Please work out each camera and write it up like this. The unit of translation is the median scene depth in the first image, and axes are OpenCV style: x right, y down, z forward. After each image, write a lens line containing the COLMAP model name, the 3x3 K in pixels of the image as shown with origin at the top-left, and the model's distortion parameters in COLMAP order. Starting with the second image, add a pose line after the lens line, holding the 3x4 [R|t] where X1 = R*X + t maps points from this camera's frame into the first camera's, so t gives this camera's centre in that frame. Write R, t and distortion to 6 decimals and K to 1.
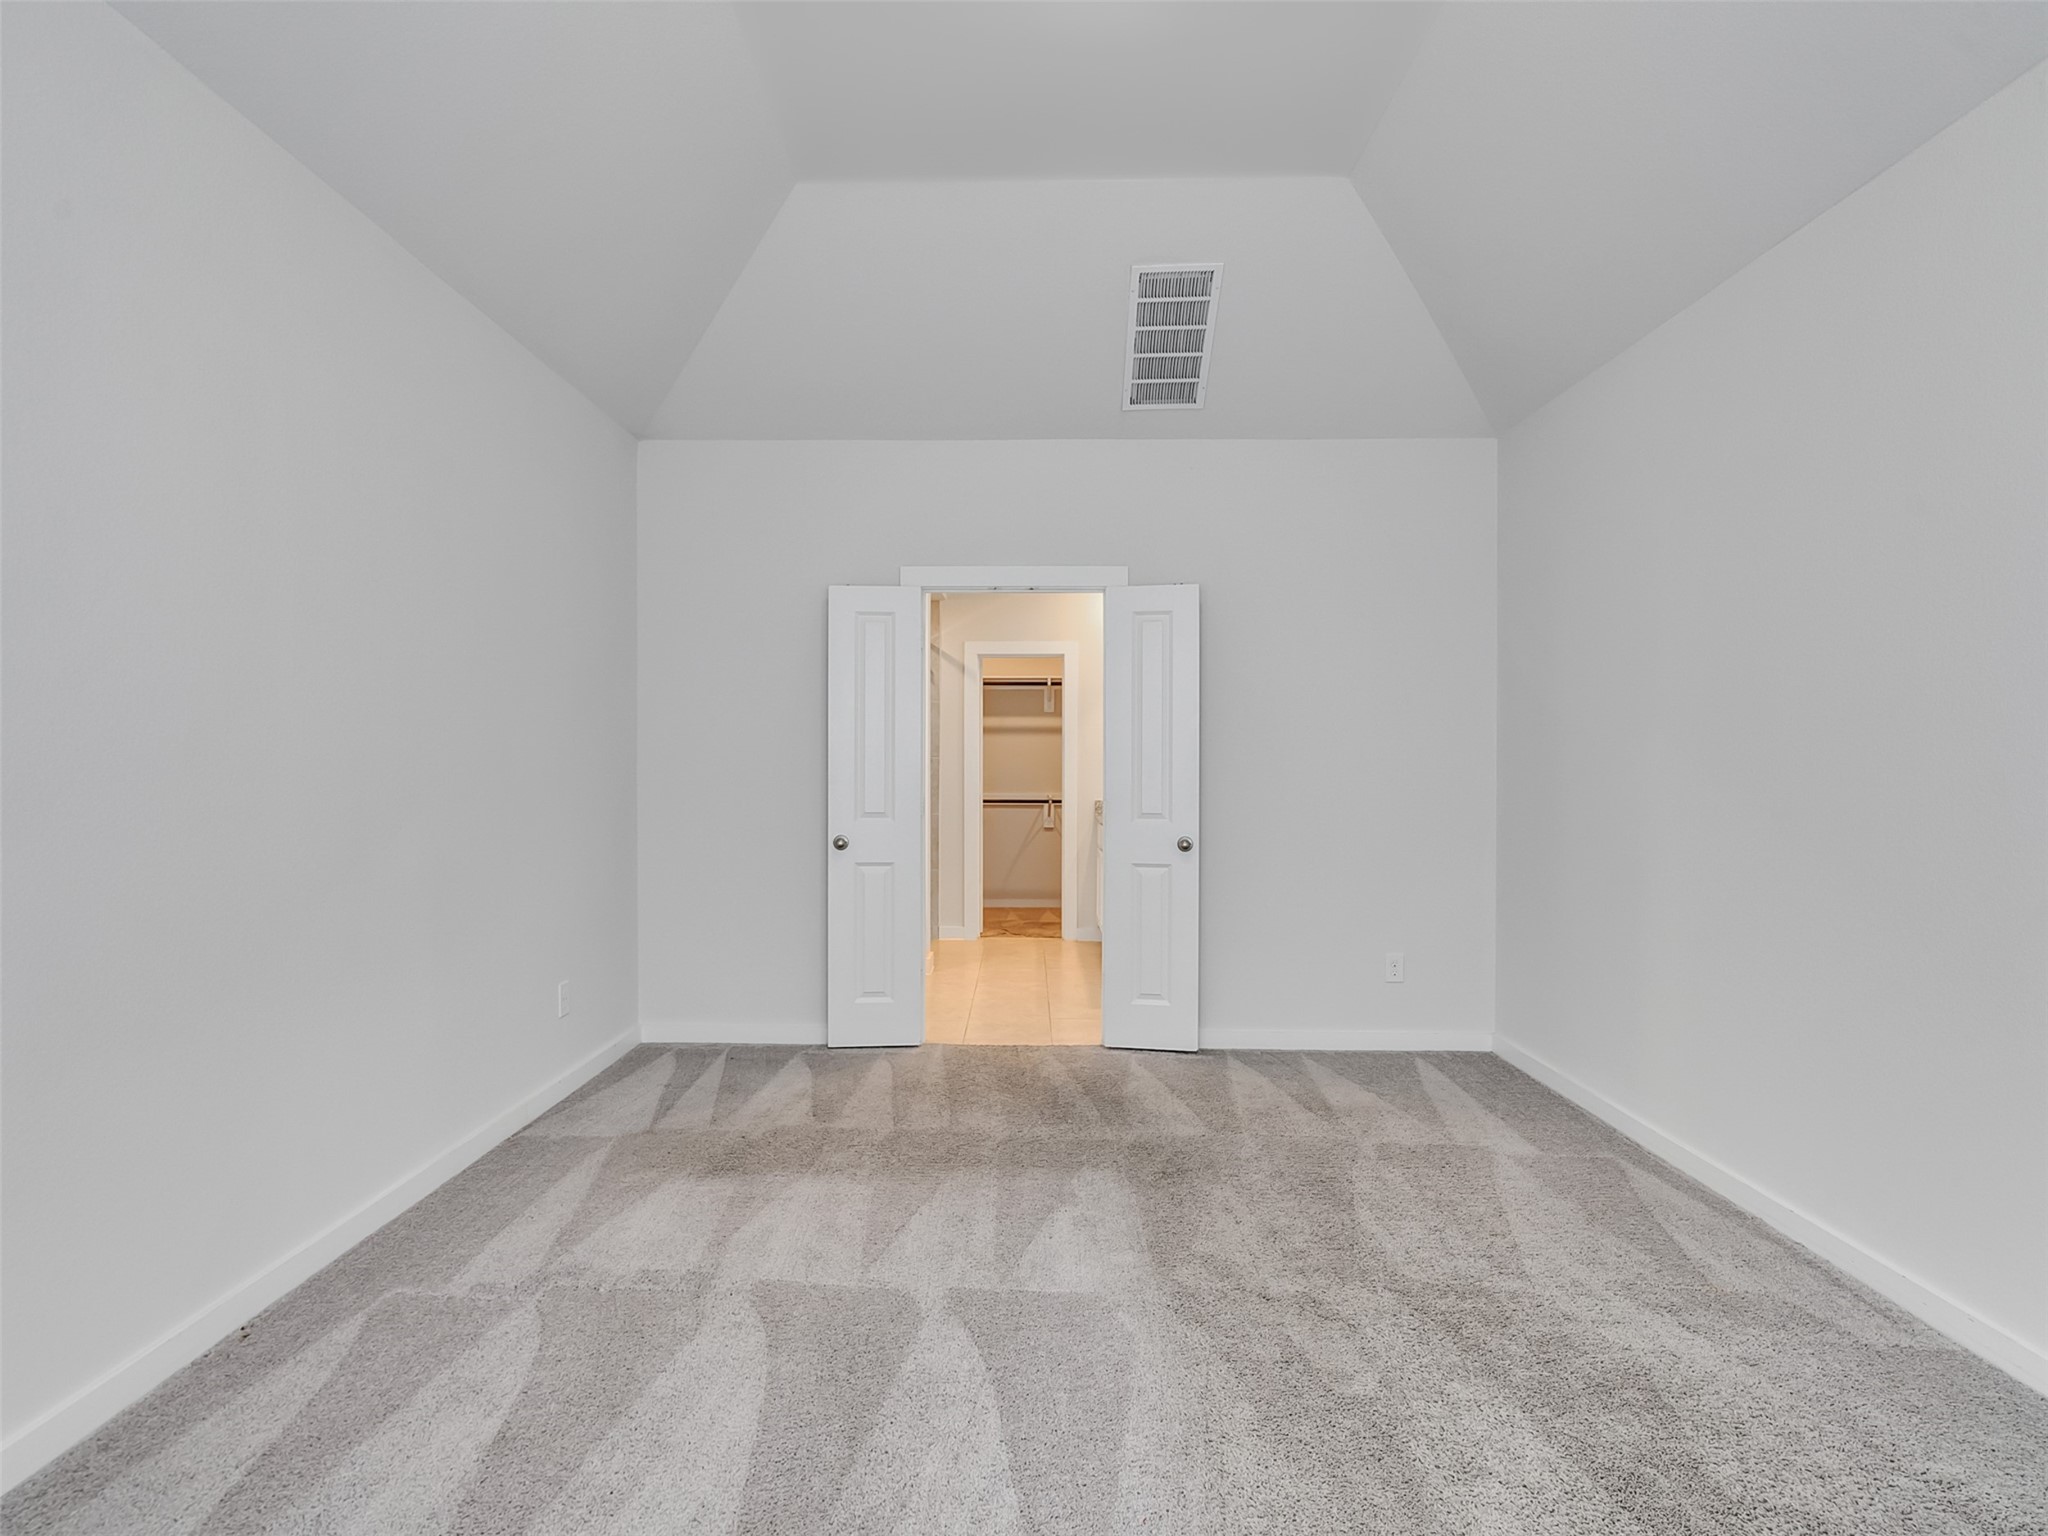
lens RADIAL K [[1046.6, 0, 1012.6], [0, 1046.6, 766.8], [0, 0, 1]] dist [-0.003653, -0.000320]
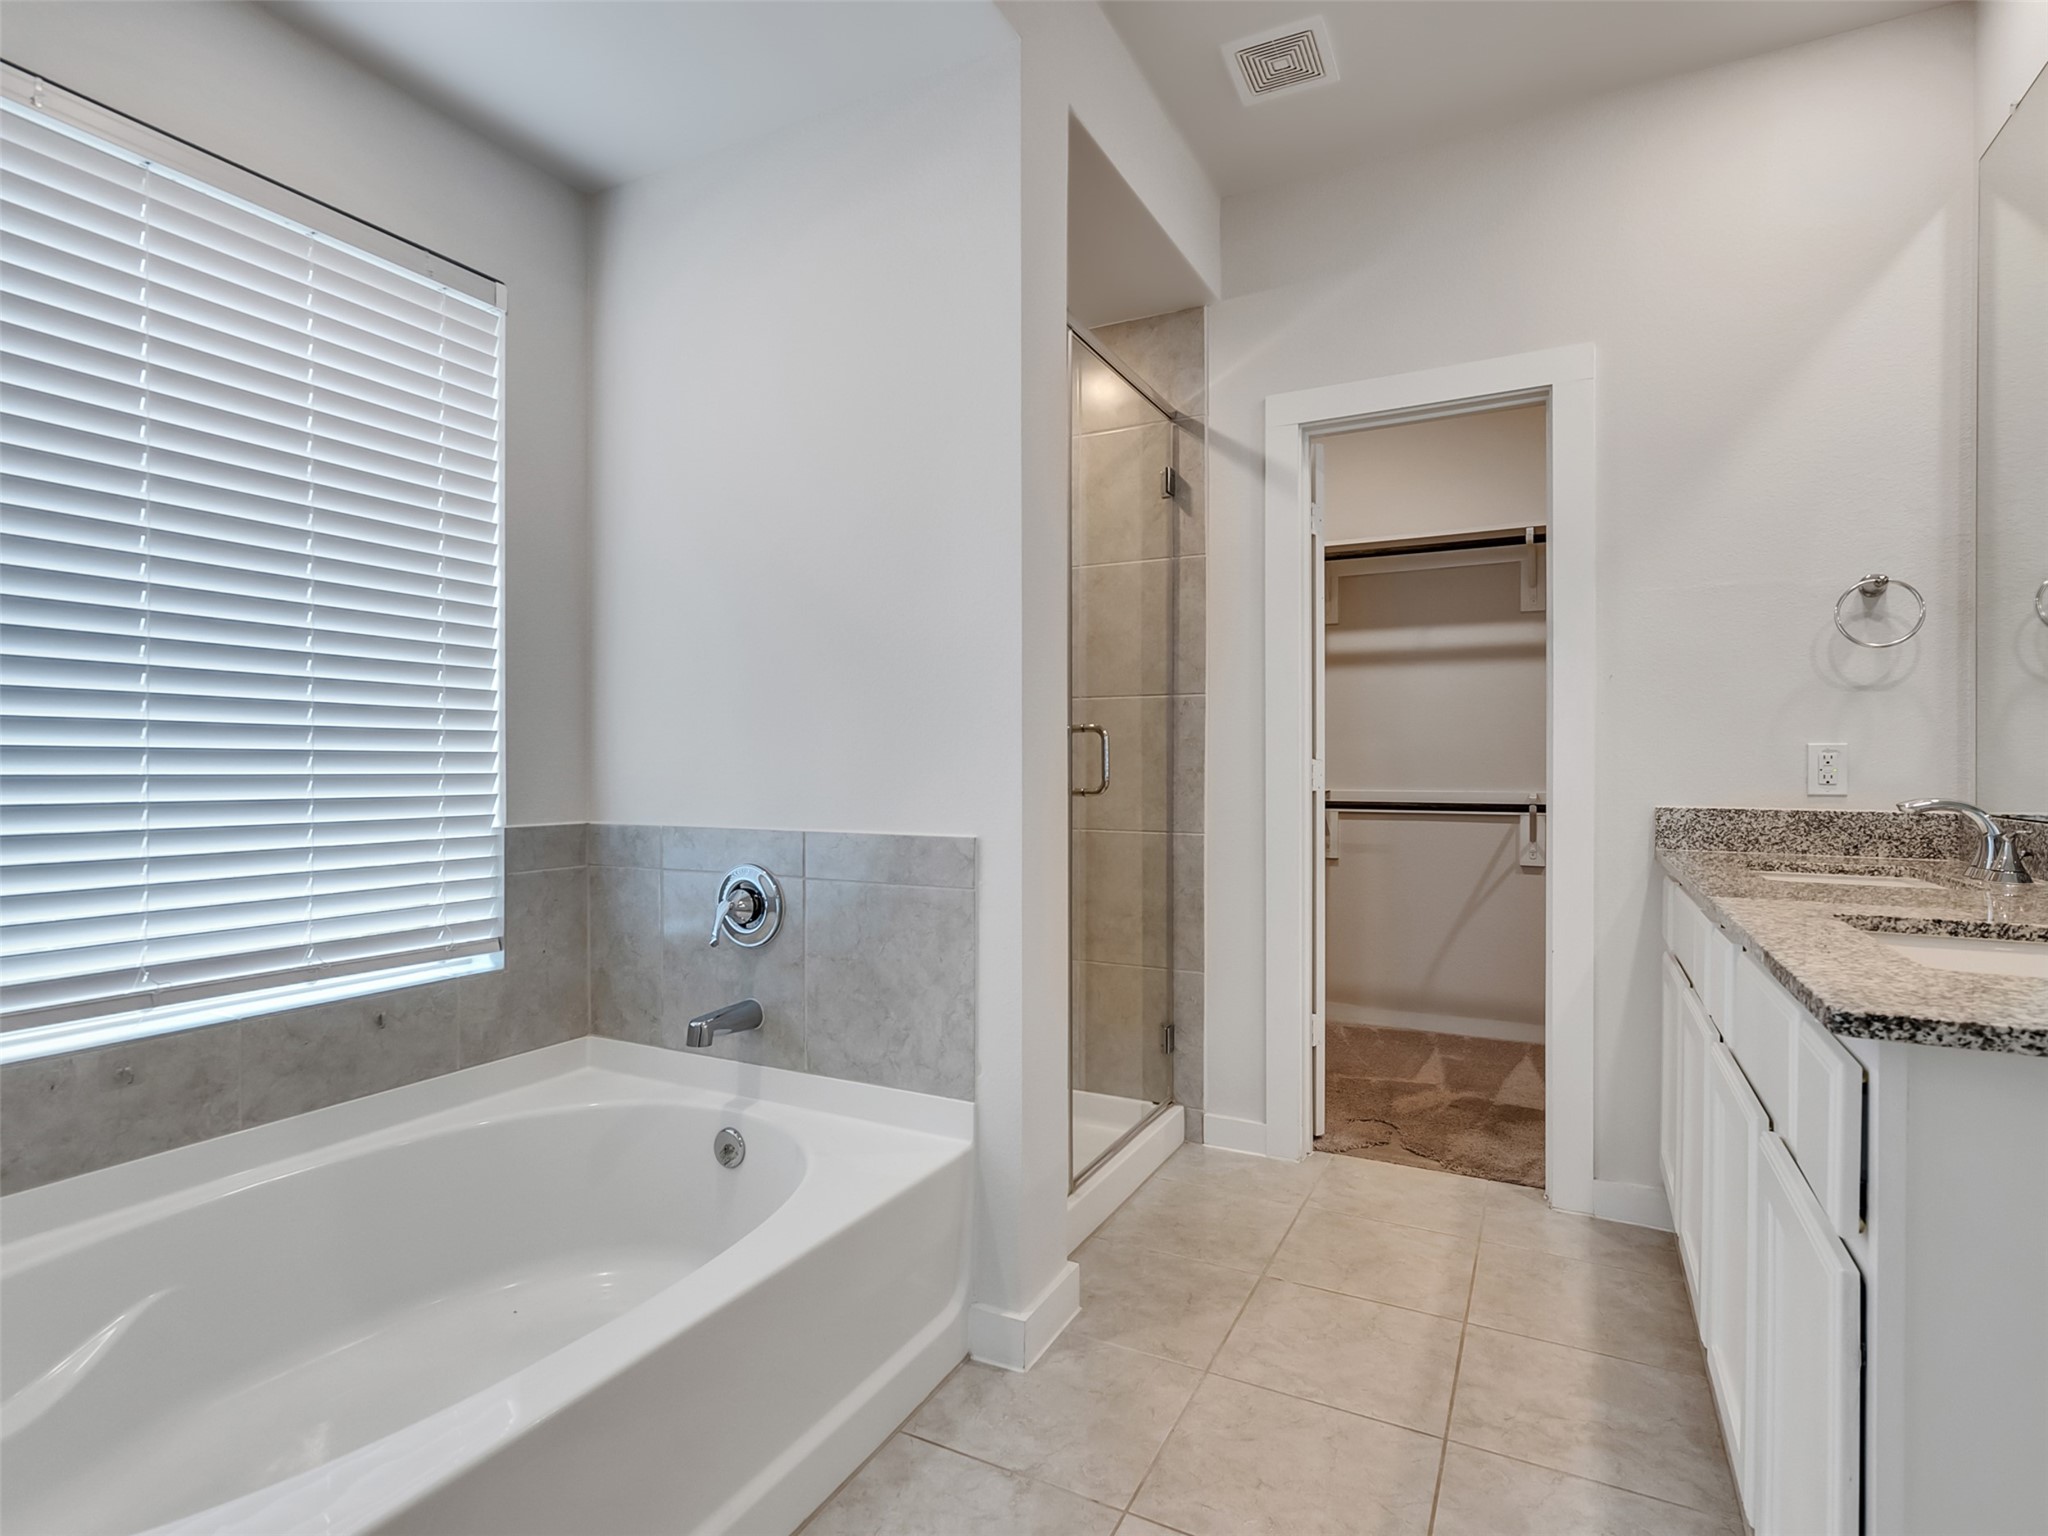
lens RADIAL K [[1046.6, 0, 1012.6], [0, 1046.6, 766.8], [0, 0, 1]] dist [-0.003653, -0.000320]
pose [[0.906455, -0.003032, -0.422292, 0.033888], [-0.002548, 0.999917, -0.012649, 0.025700], [0.422295, 0.012542, 0.906372, 0.591217]]
